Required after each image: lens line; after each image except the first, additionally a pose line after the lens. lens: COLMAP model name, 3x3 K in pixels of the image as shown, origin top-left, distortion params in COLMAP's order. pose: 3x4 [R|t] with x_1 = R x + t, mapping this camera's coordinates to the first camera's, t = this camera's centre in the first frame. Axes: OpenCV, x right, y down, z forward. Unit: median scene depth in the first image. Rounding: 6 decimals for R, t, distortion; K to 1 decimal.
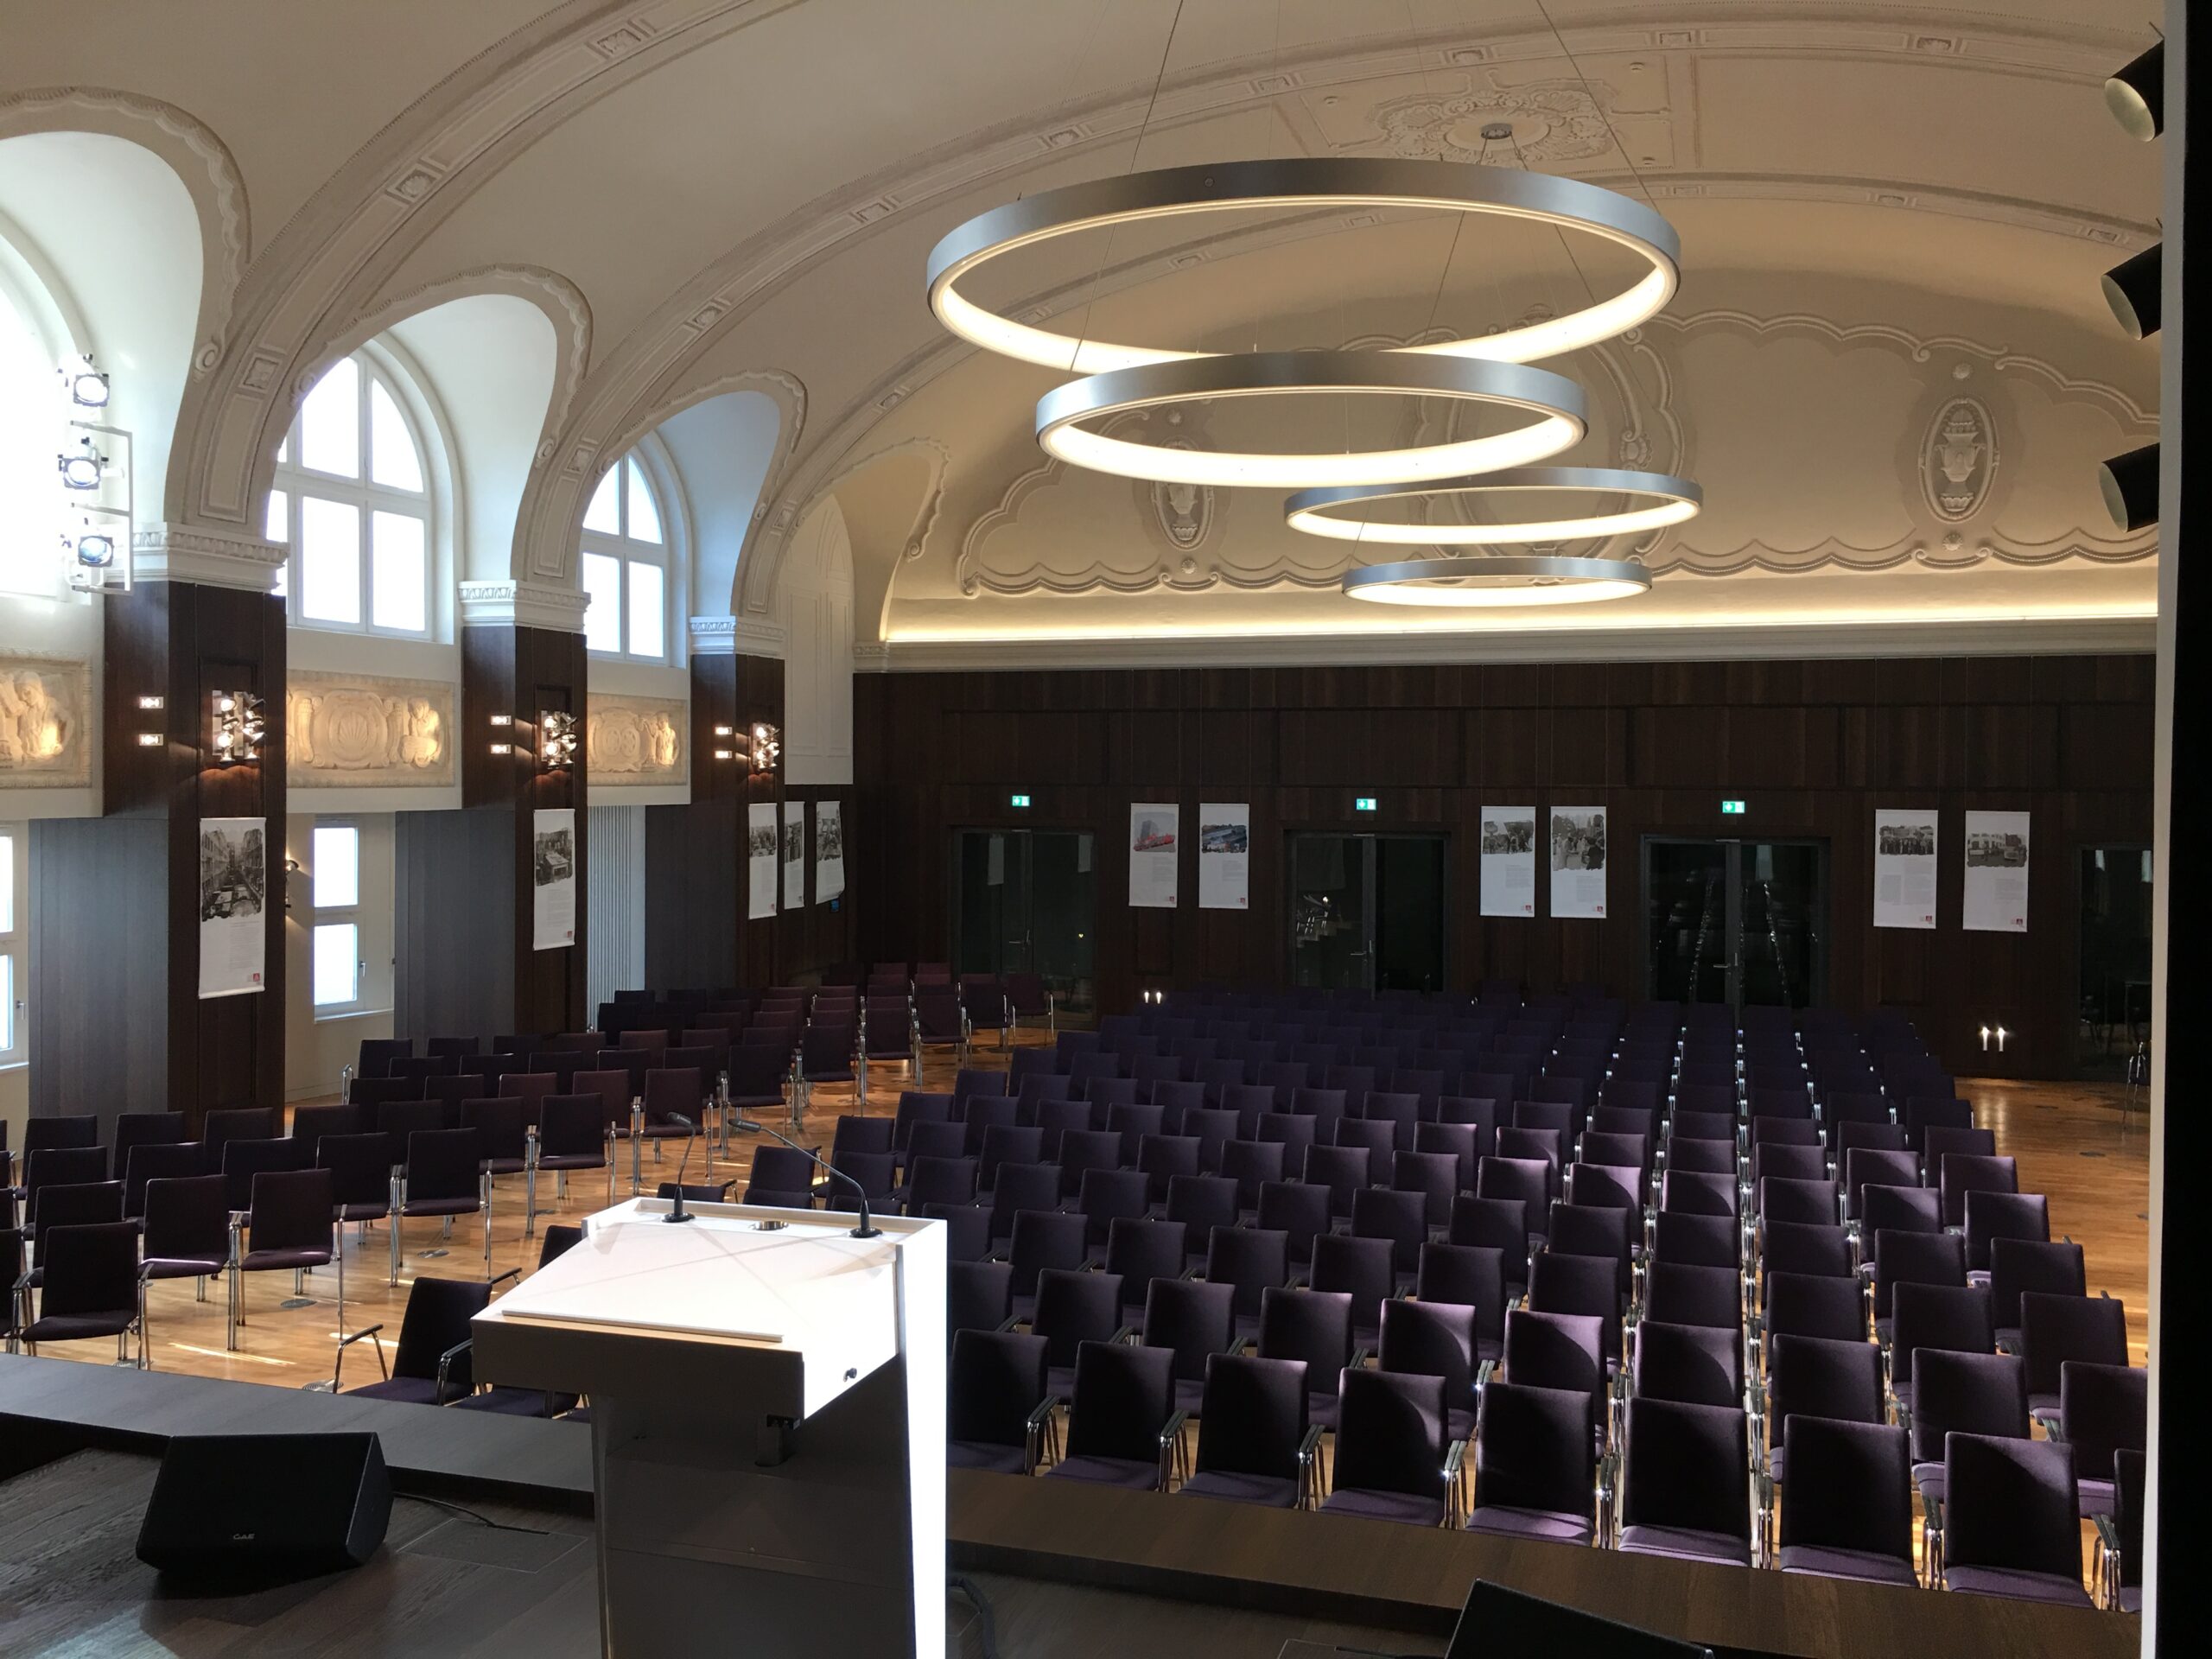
lens RADIAL K [[1912.8, 0, 1112.7], [0, 1912.8, 830.5], [0, 0, 1]] dist [0.063884, -0.019505]
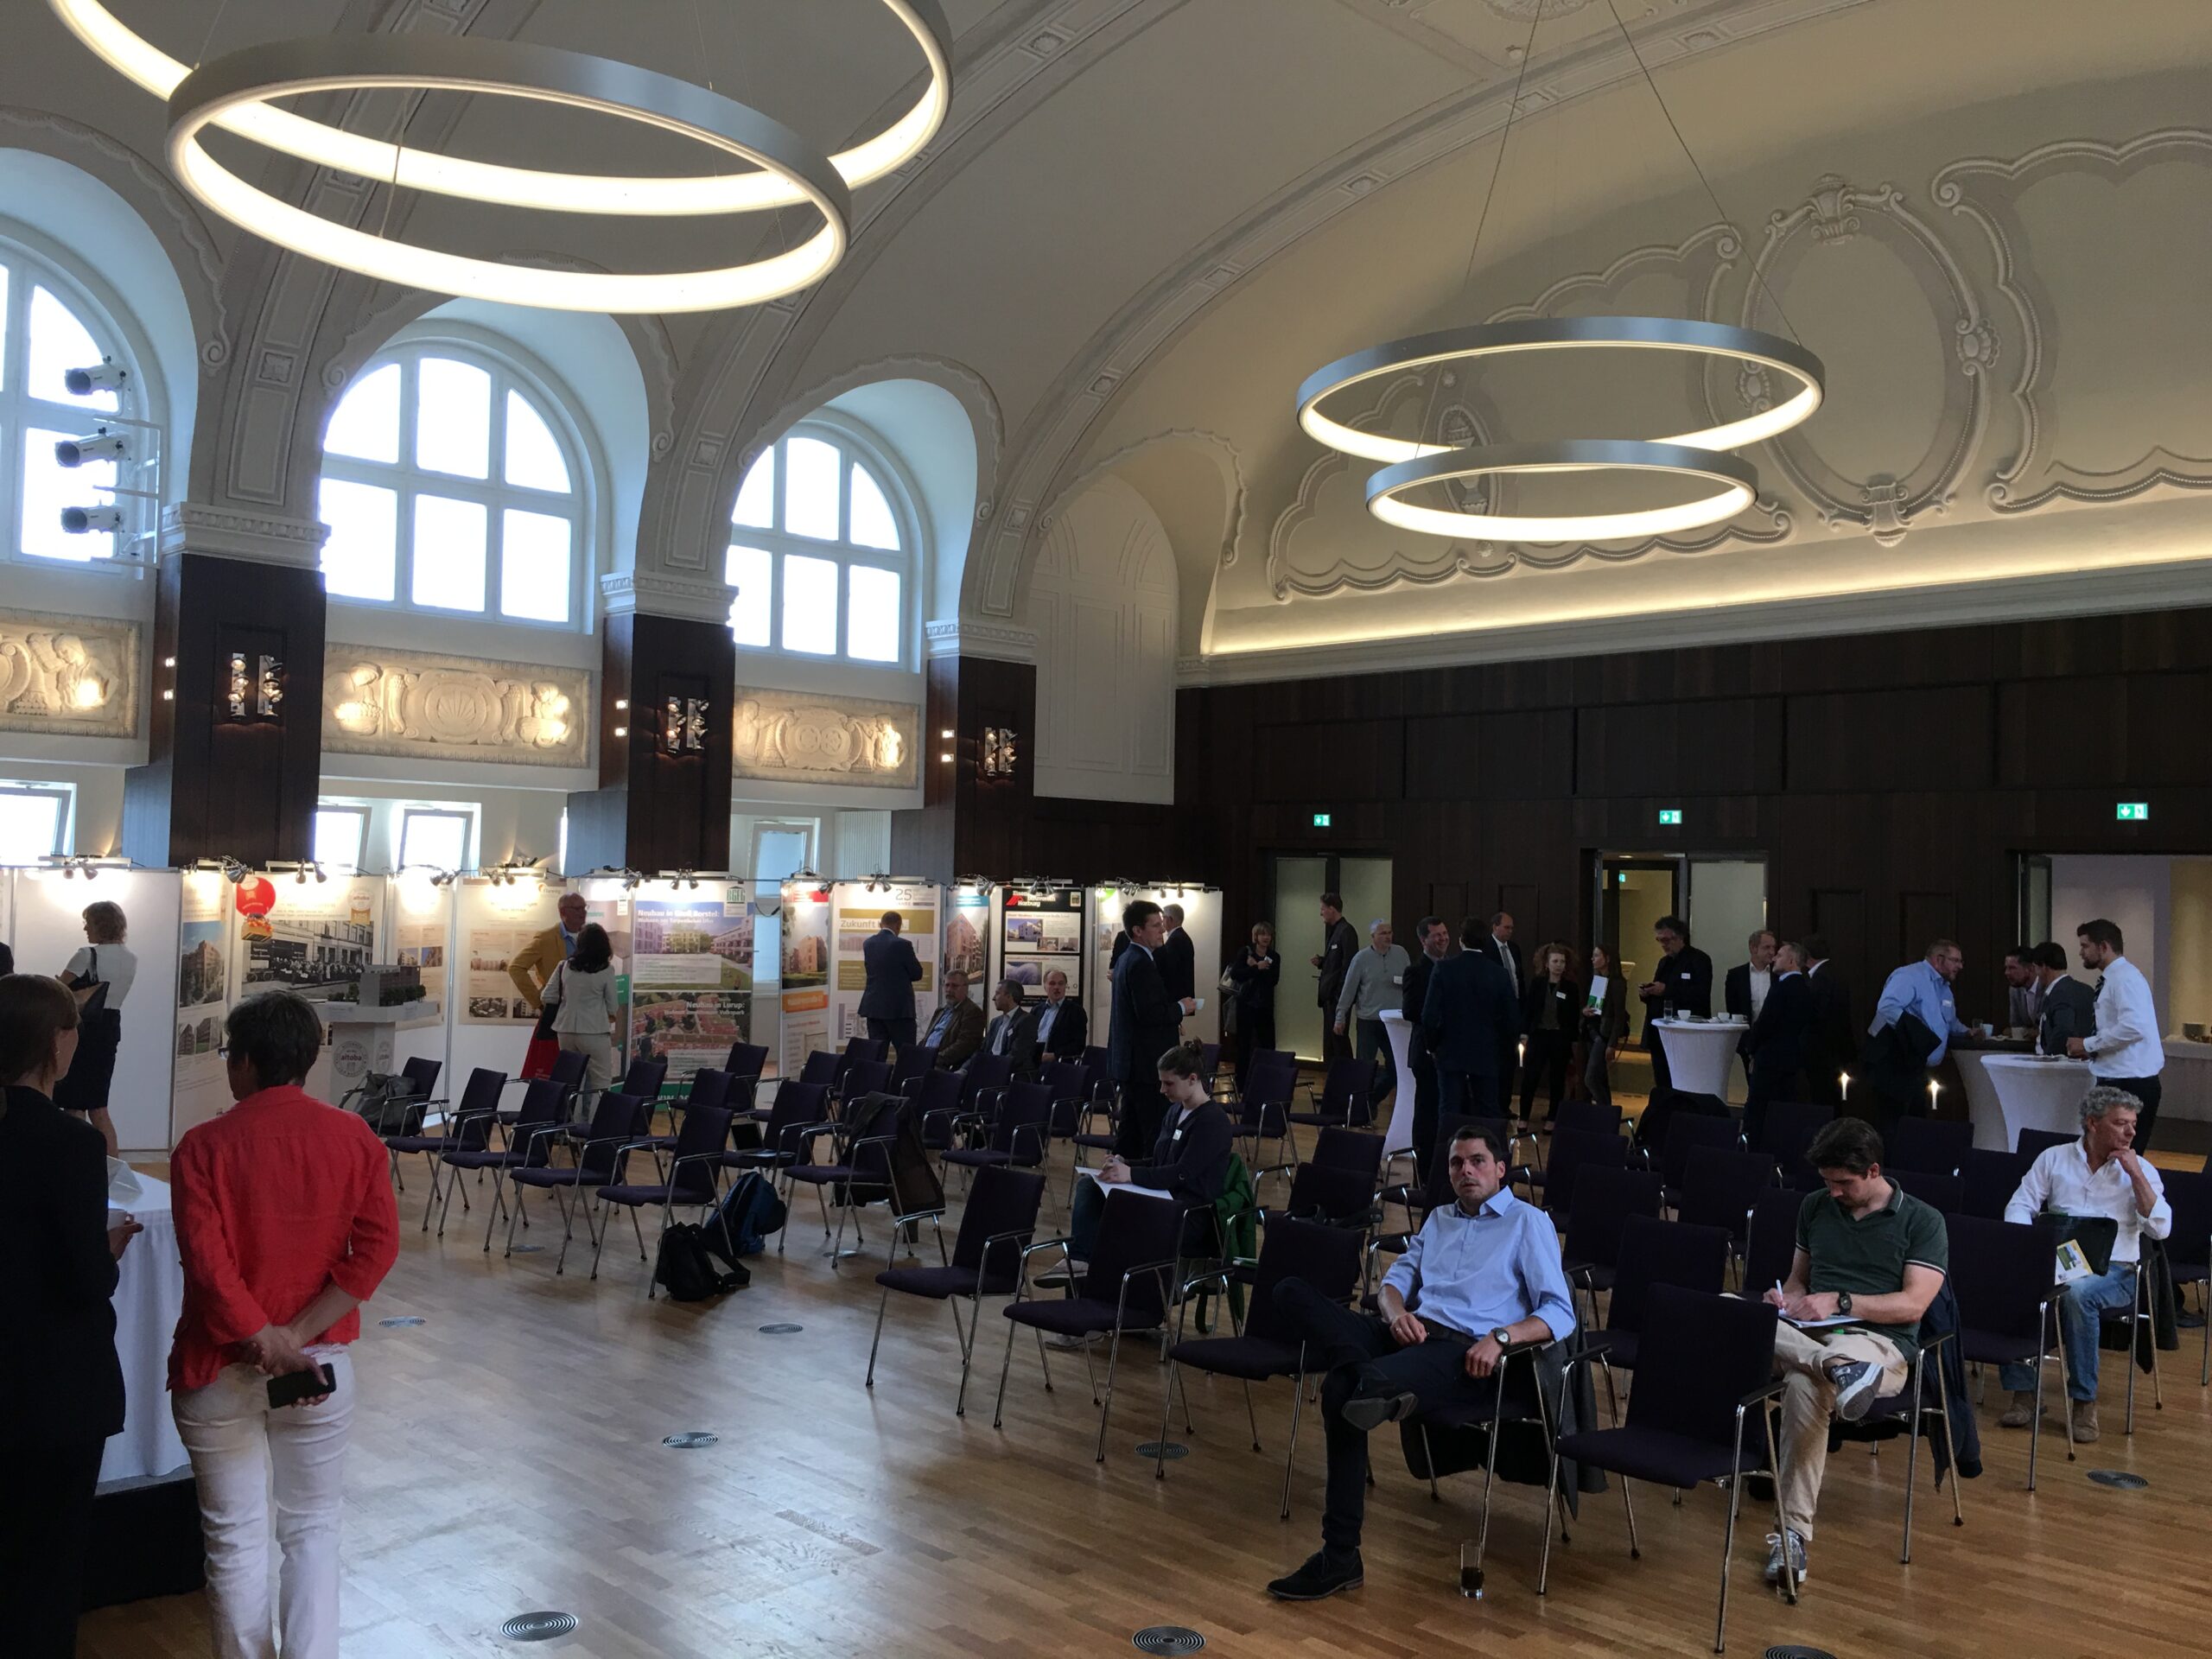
lens RADIAL K [[1912.8, 0, 1115.5], [0, 1912.8, 820.1], [0, 0, 1]] dist [0.063884, -0.019505]
pose [[0.884200, -0.000555, -0.467108, 0.342961], [-0.031901, 0.997593, -0.061571, 0.051627], [0.466017, 0.069342, 0.882054, 0.179482]]
